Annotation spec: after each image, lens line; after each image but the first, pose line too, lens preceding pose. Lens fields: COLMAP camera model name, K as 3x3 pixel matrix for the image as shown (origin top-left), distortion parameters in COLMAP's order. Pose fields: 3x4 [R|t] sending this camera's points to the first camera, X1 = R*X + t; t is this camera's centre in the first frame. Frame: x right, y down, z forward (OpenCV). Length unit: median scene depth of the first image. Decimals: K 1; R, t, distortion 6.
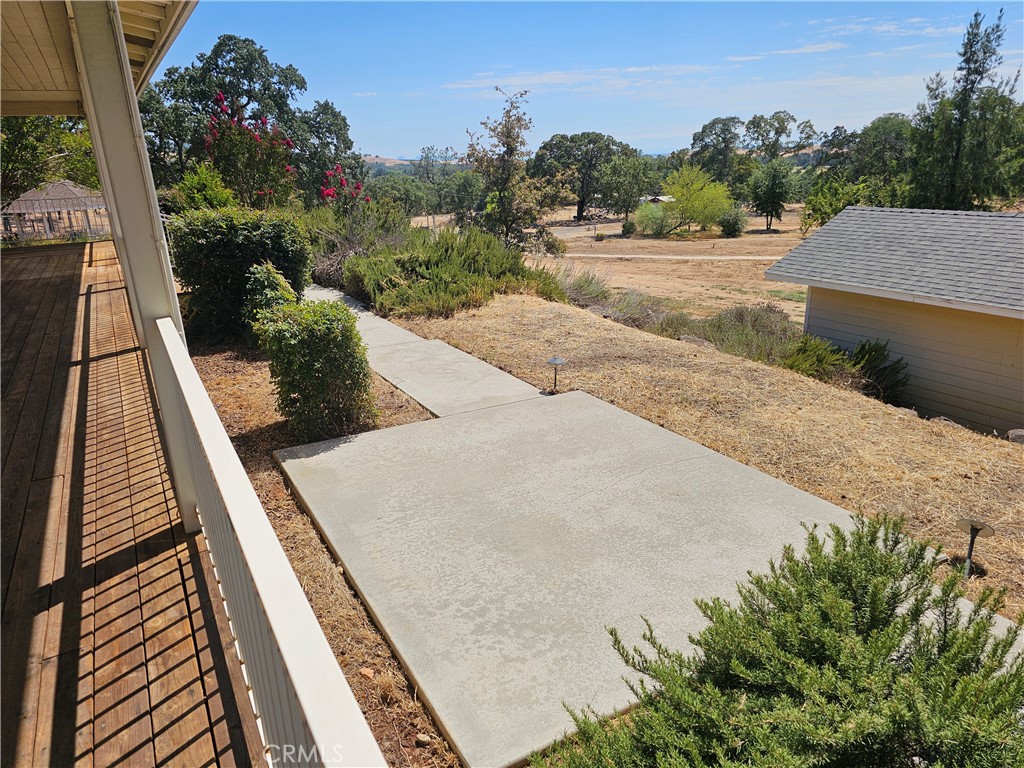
lens RADIAL K [[690.4, 0, 512.9], [0, 690.4, 381.9], [0, 0, 1]] dist [0.051658, -0.052557]
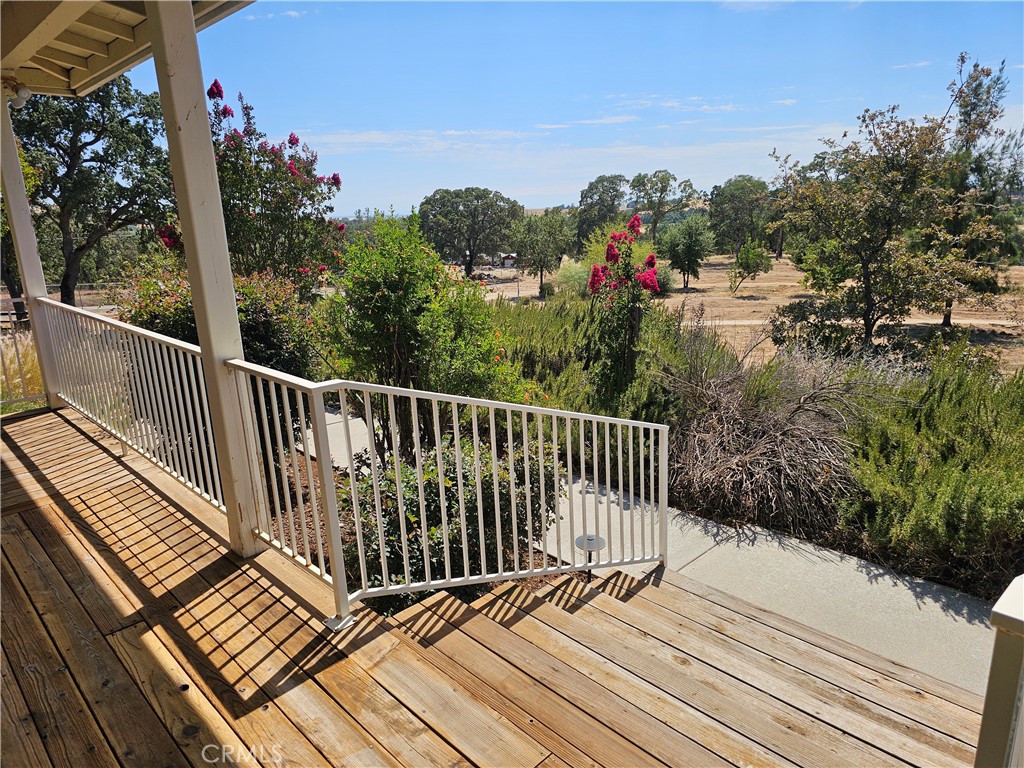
lens RADIAL K [[690.4, 0, 512.9], [0, 690.4, 381.9], [0, 0, 1]] dist [0.051658, -0.052557]
pose [[0.968813, -0.054274, 0.241777, -0.081967], [0.072647, 0.995055, -0.067729, -0.032995], [-0.236906, 0.083181, 0.967965, 0.109148]]
